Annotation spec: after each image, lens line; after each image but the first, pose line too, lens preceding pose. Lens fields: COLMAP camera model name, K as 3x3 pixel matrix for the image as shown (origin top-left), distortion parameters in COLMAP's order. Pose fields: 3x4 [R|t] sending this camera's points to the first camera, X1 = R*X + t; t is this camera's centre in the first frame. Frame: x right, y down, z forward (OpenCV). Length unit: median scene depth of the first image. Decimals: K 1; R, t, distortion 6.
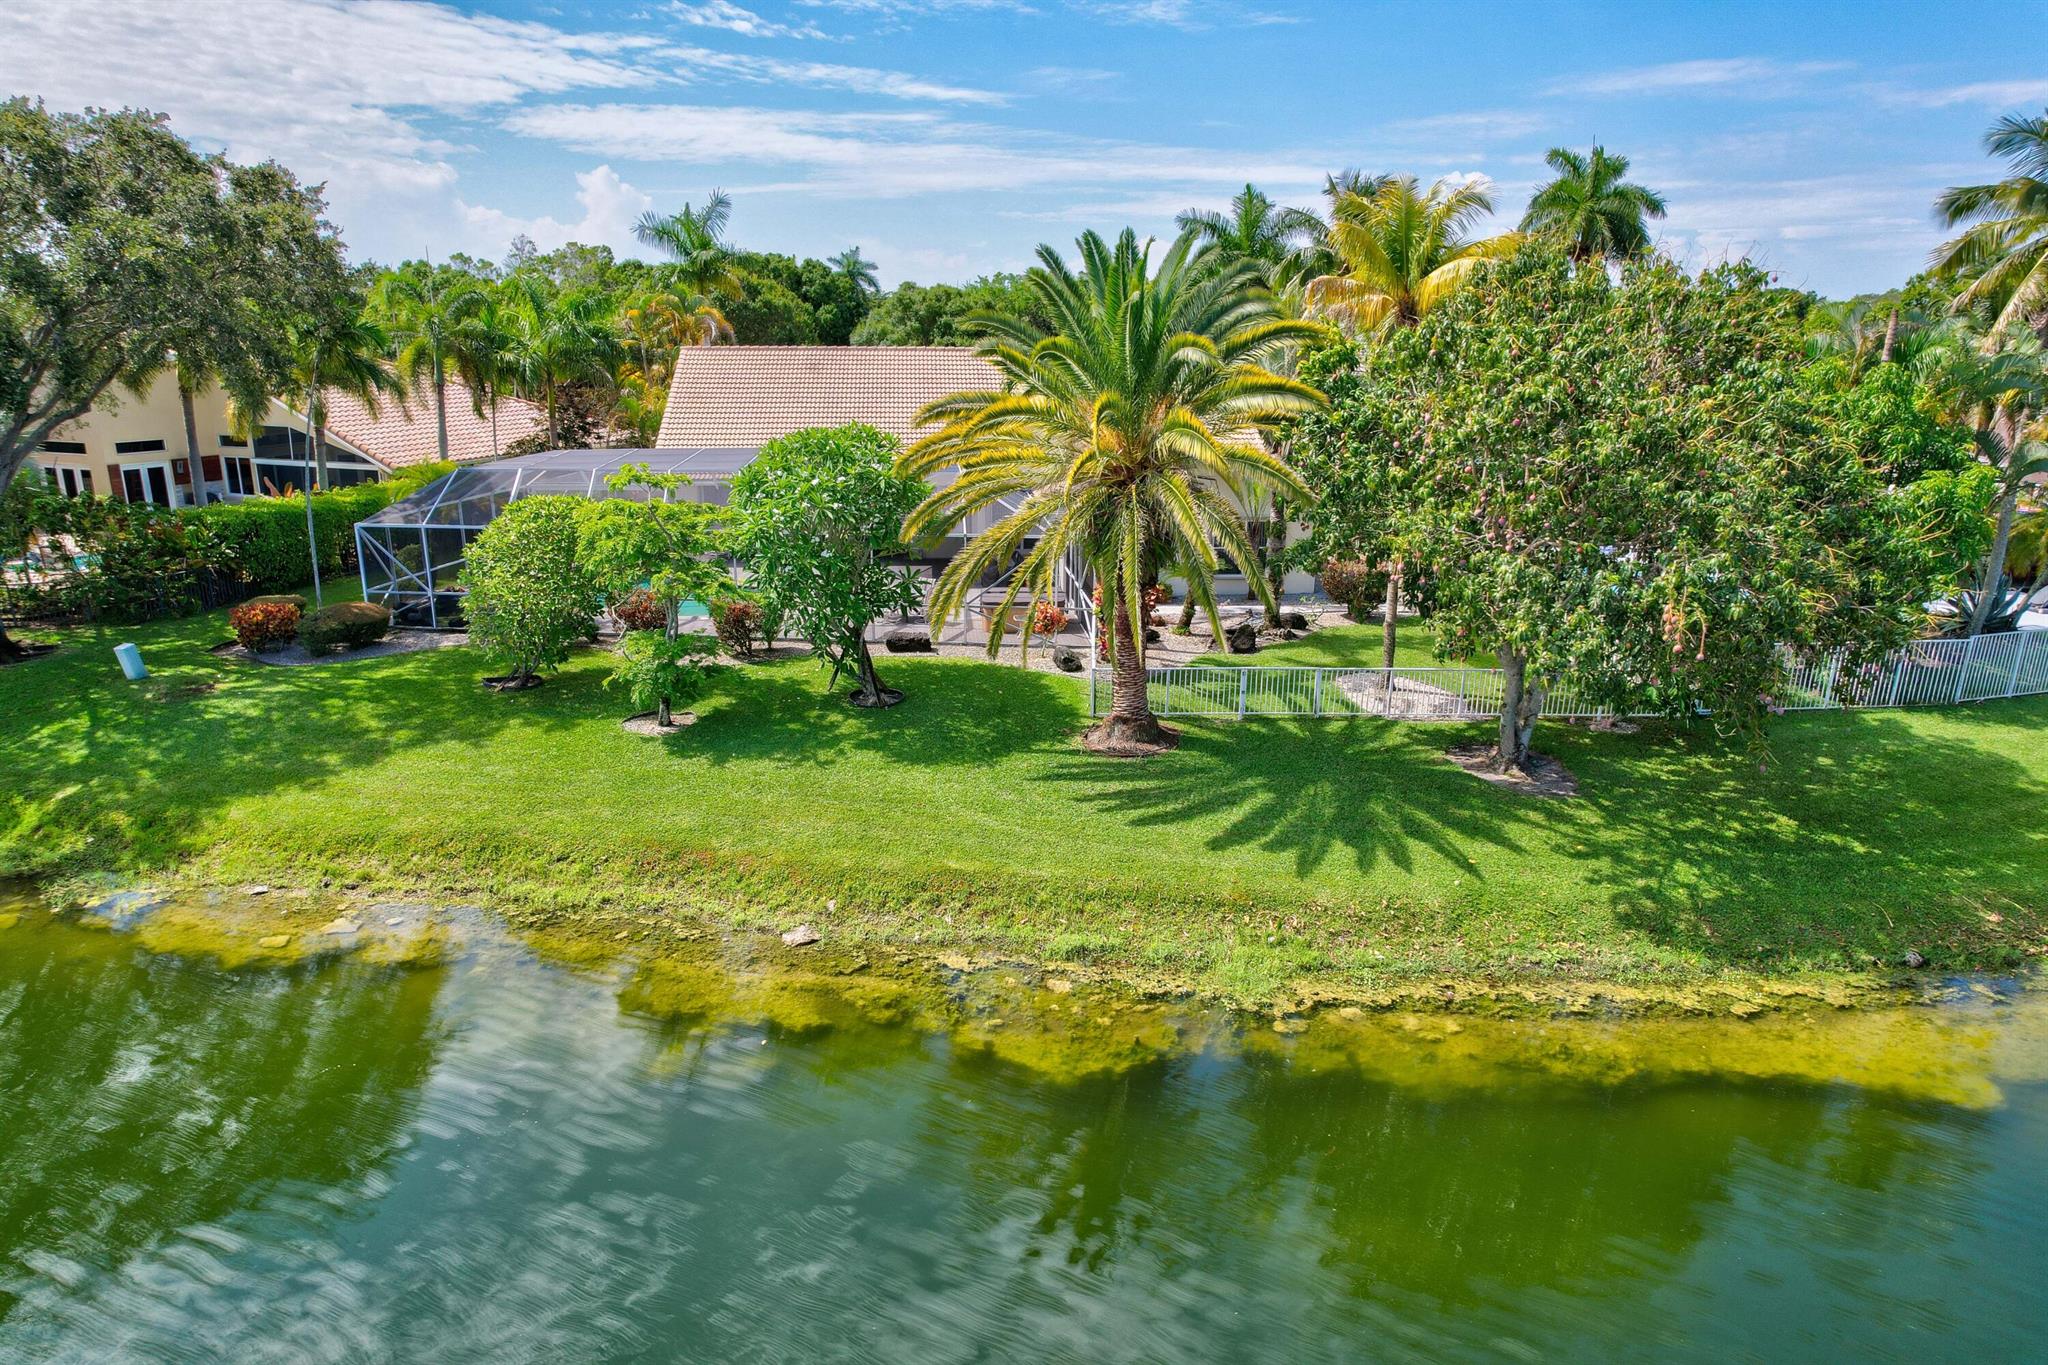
lens RADIAL K [[1299.9, 0, 1026.9], [0, 1299.9, 707.5], [0, 0, 1]] dist [-0.090240, 0.086101]
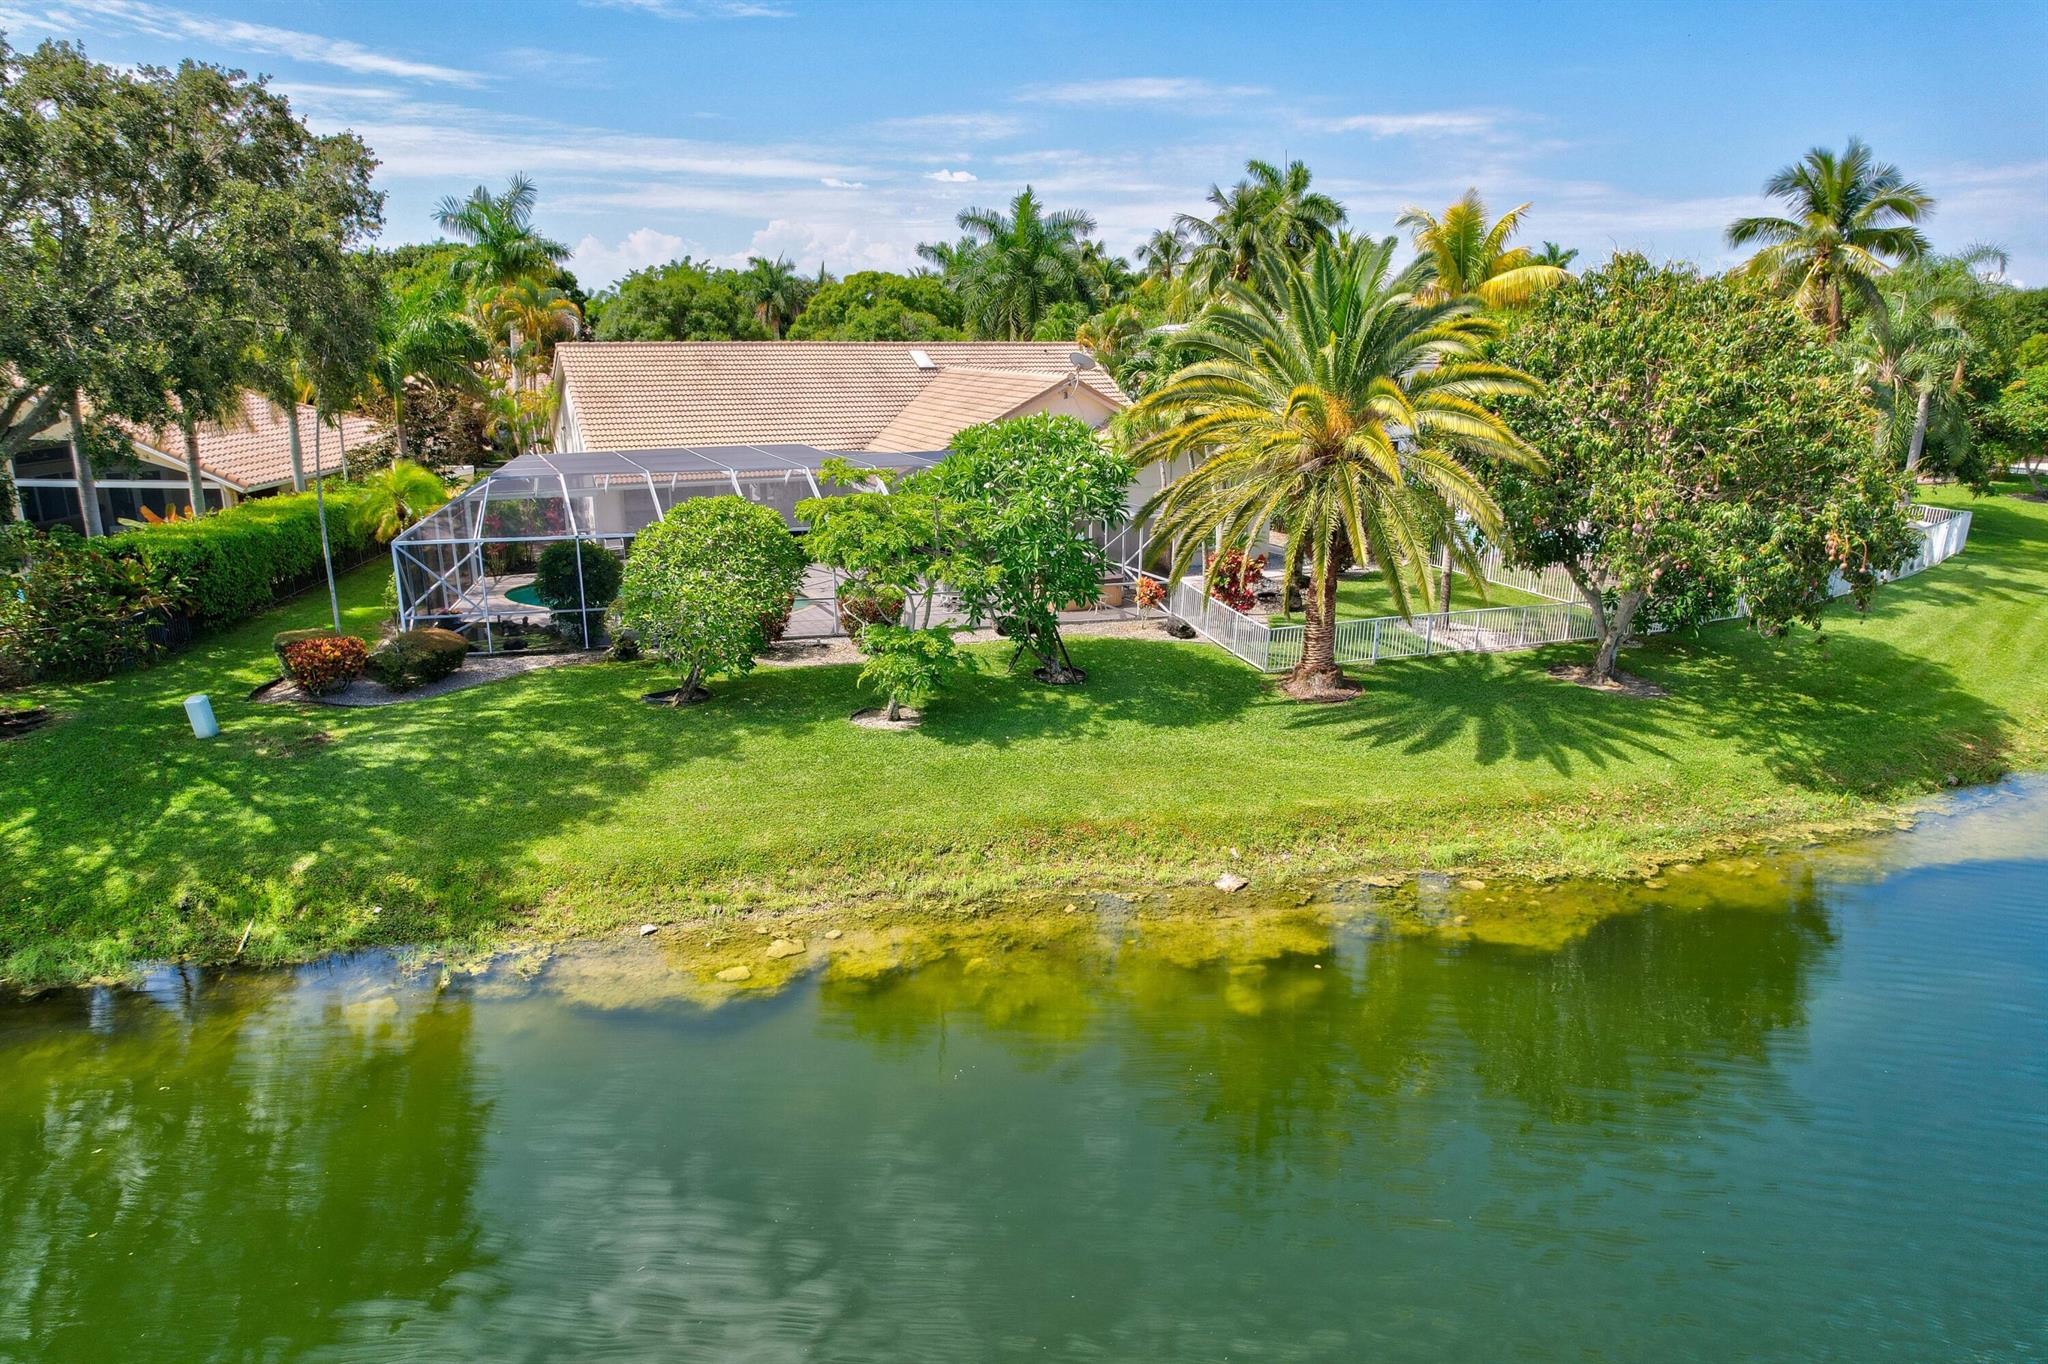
lens RADIAL K [[1290.9, 0, 1026.3], [0, 1290.9, 718.3], [0, 0, 1]] dist [-0.093507, 0.078748]
pose [[0.936679, -0.102543, 0.334841, -0.564332], [0.097653, 0.994723, 0.031454, -0.009497], [-0.336299, 0.003236, 0.941750, 0.033074]]
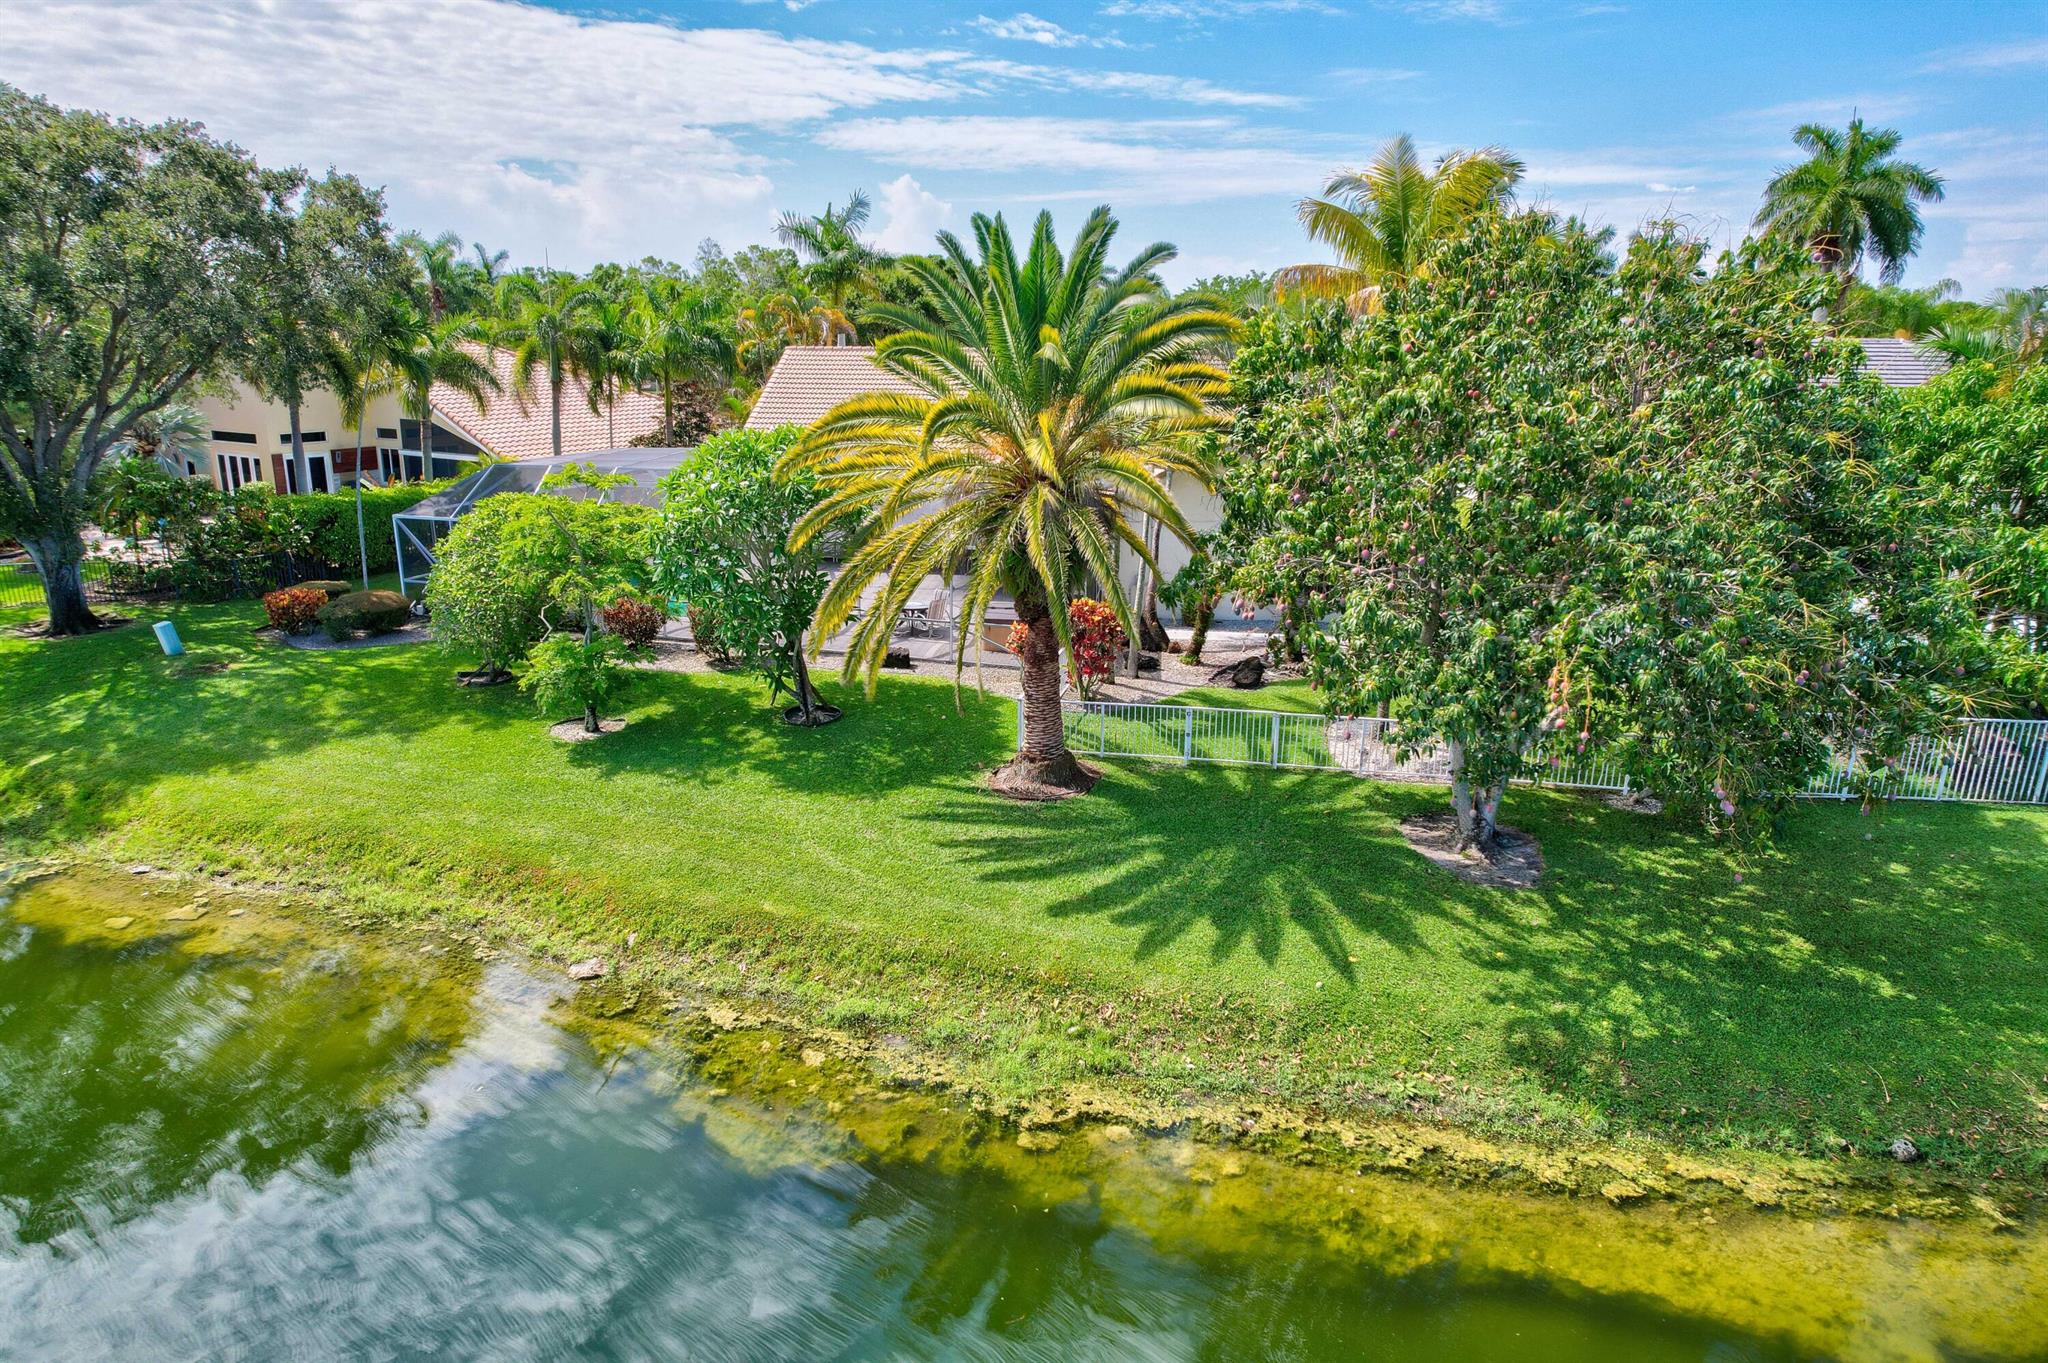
lens RADIAL K [[1299.9, 0, 1026.9], [0, 1299.9, 706.5], [0, 0, 1]] dist [-0.090240, 0.086101]
pose [[0.977812, 0.058680, -0.201097, 0.258508], [-0.059656, 0.998218, 0.001213, -0.027948], [0.200810, 0.010811, 0.979571, 0.121182]]
